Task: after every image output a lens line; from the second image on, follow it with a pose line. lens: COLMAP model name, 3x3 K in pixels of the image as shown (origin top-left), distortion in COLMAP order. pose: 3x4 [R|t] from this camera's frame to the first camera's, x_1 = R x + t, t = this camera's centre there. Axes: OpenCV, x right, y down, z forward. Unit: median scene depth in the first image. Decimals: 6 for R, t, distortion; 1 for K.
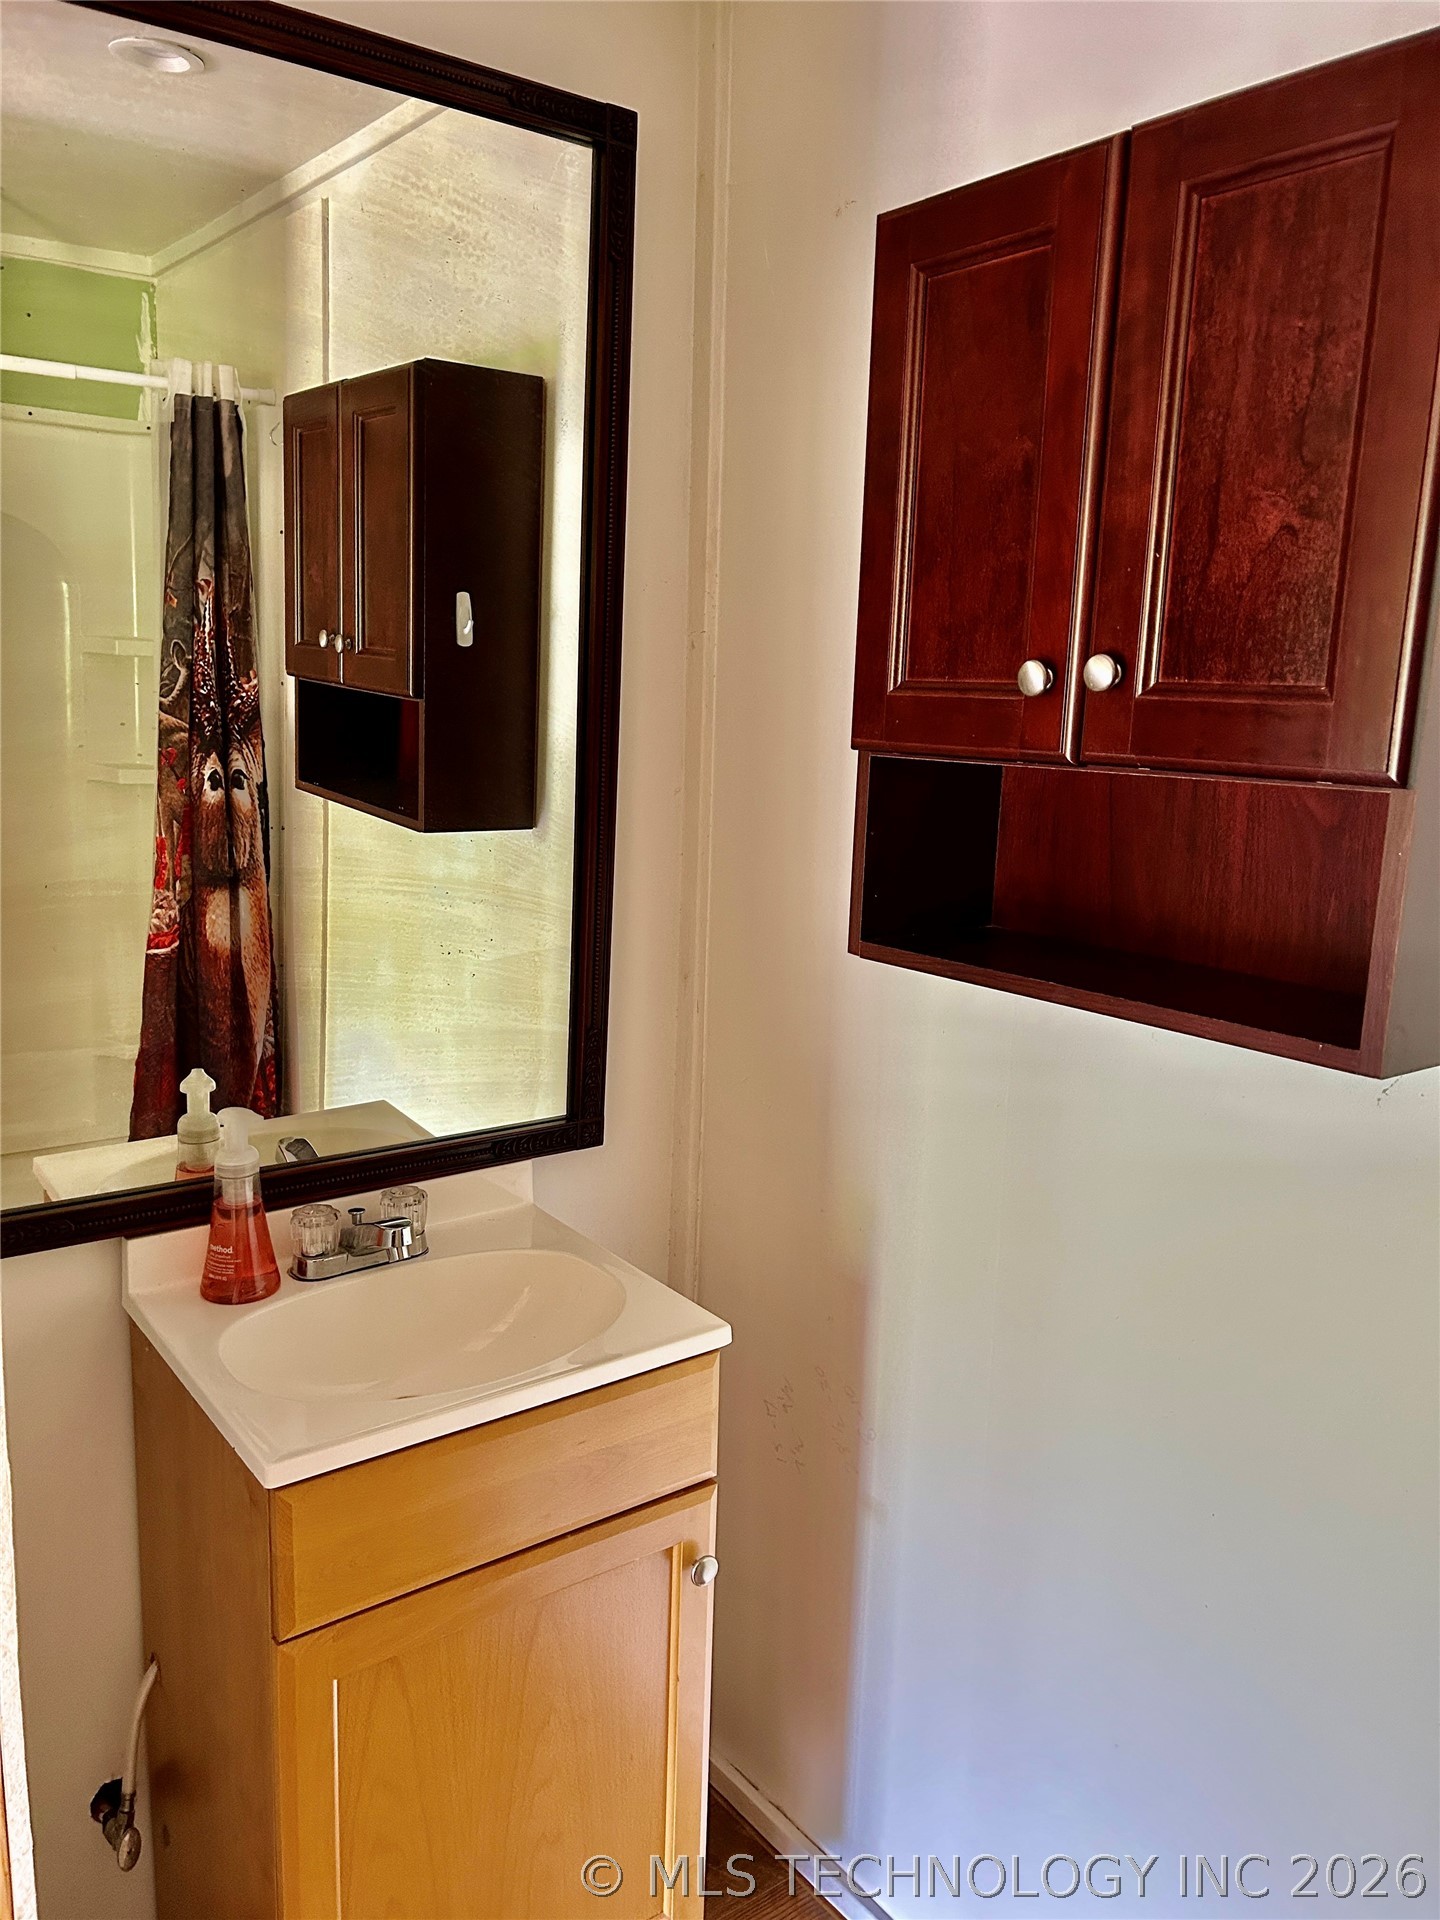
lens RADIAL K [[1435.5, 0, 720.0], [0, 1435.5, 960.0], [0, 0, 1]] dist [-0.004868, -0.003557]
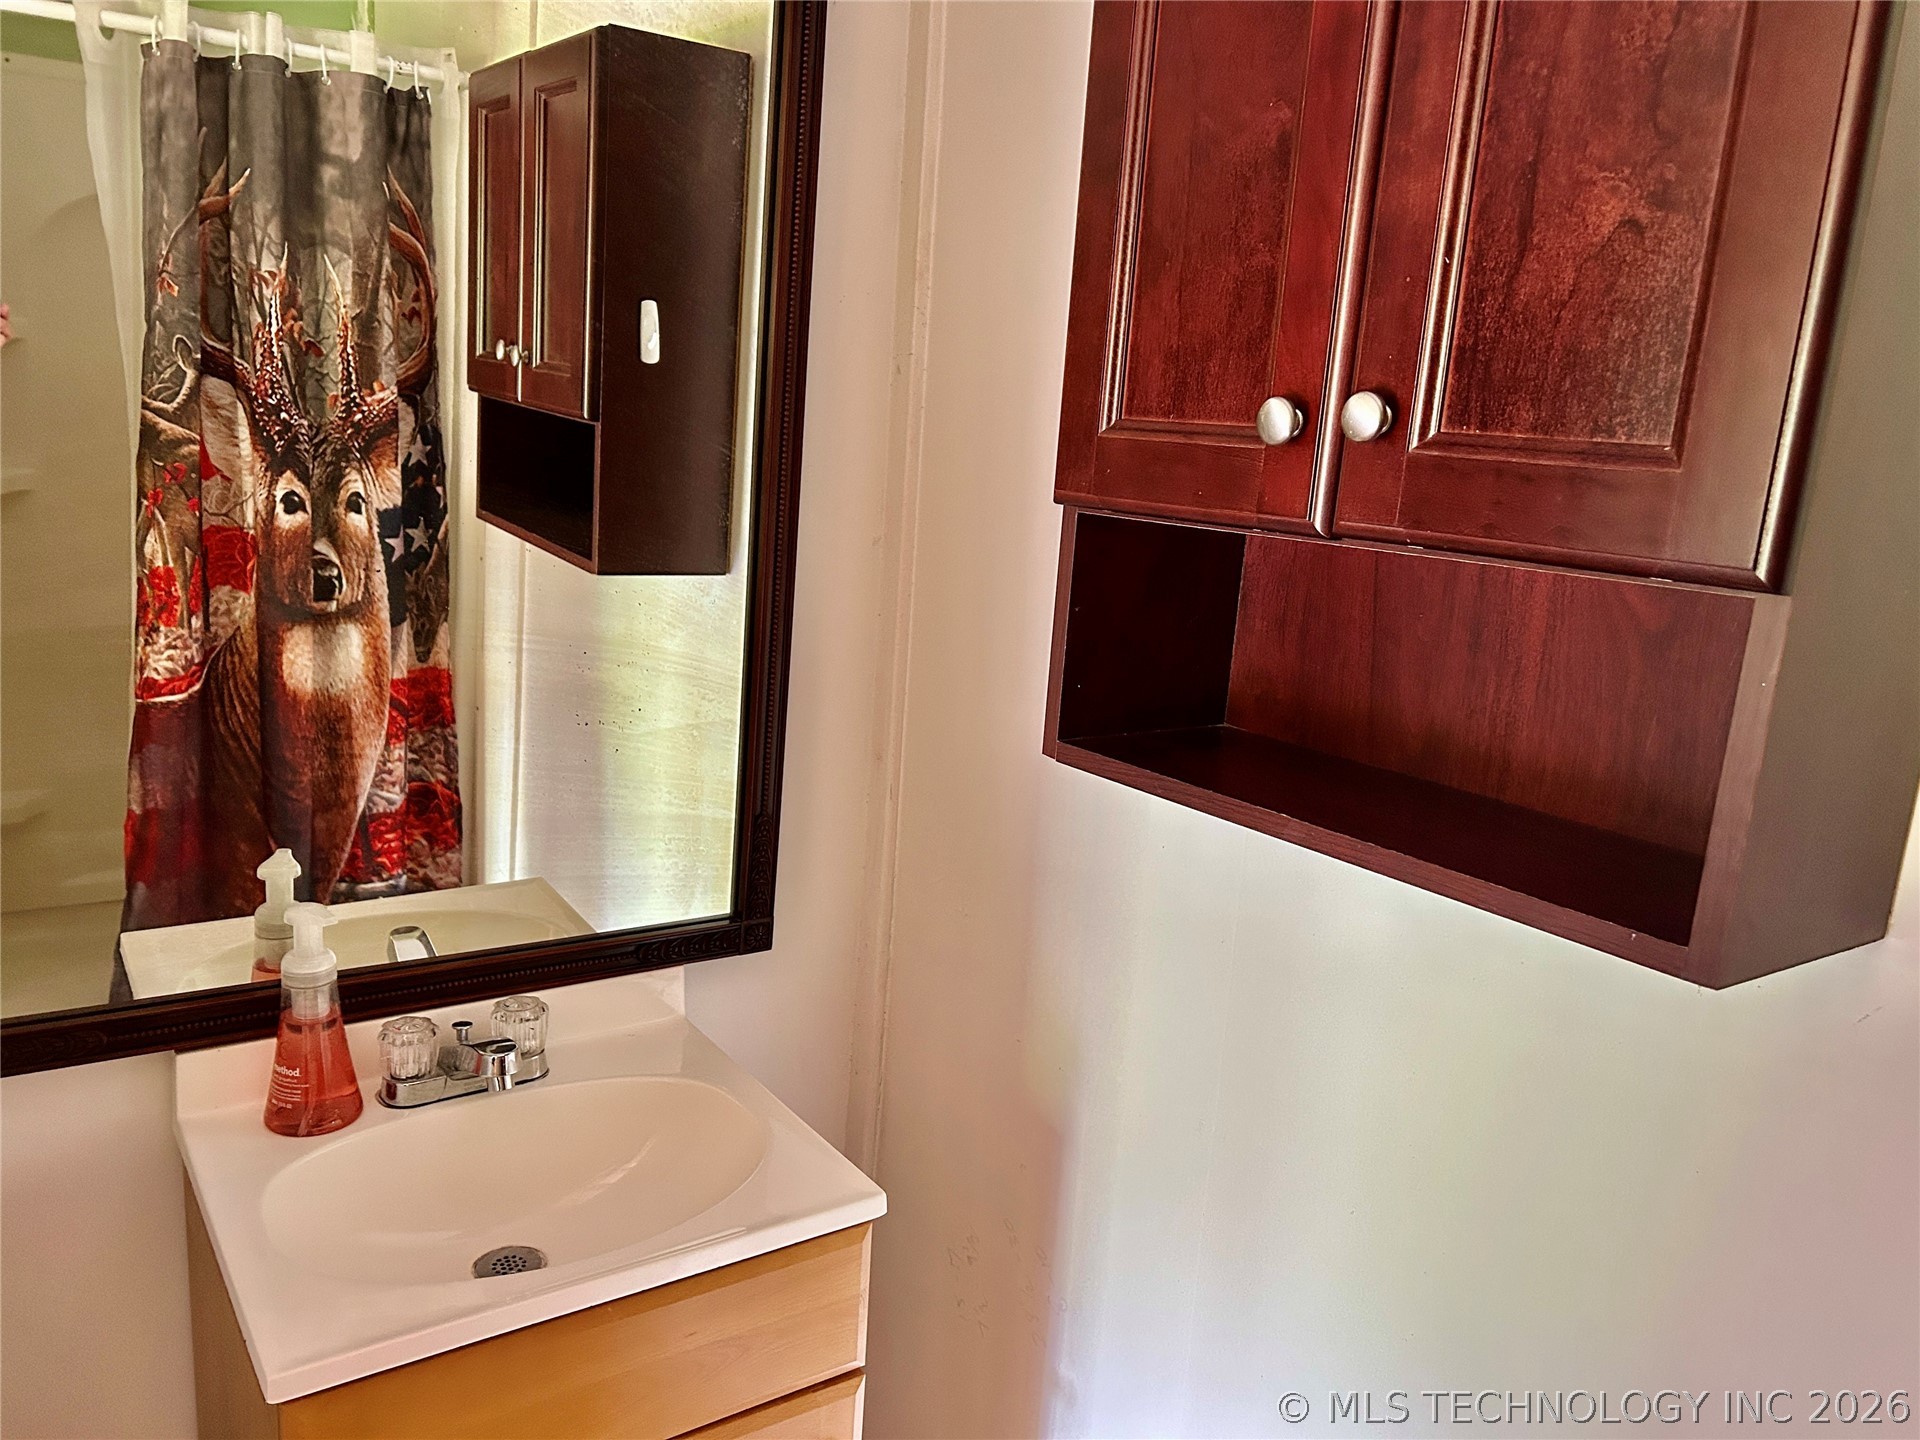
lens RADIAL K [[1435.5, 0, 964.9], [0, 1435.5, 747.0], [0, 0, 1]] dist [-0.004868, -0.003557]
pose [[0.998865, 0.042246, -0.021989, 0.067849], [-0.041495, 0.998574, 0.033578, -0.037227], [0.023376, -0.032628, 0.999194, 0.201498]]
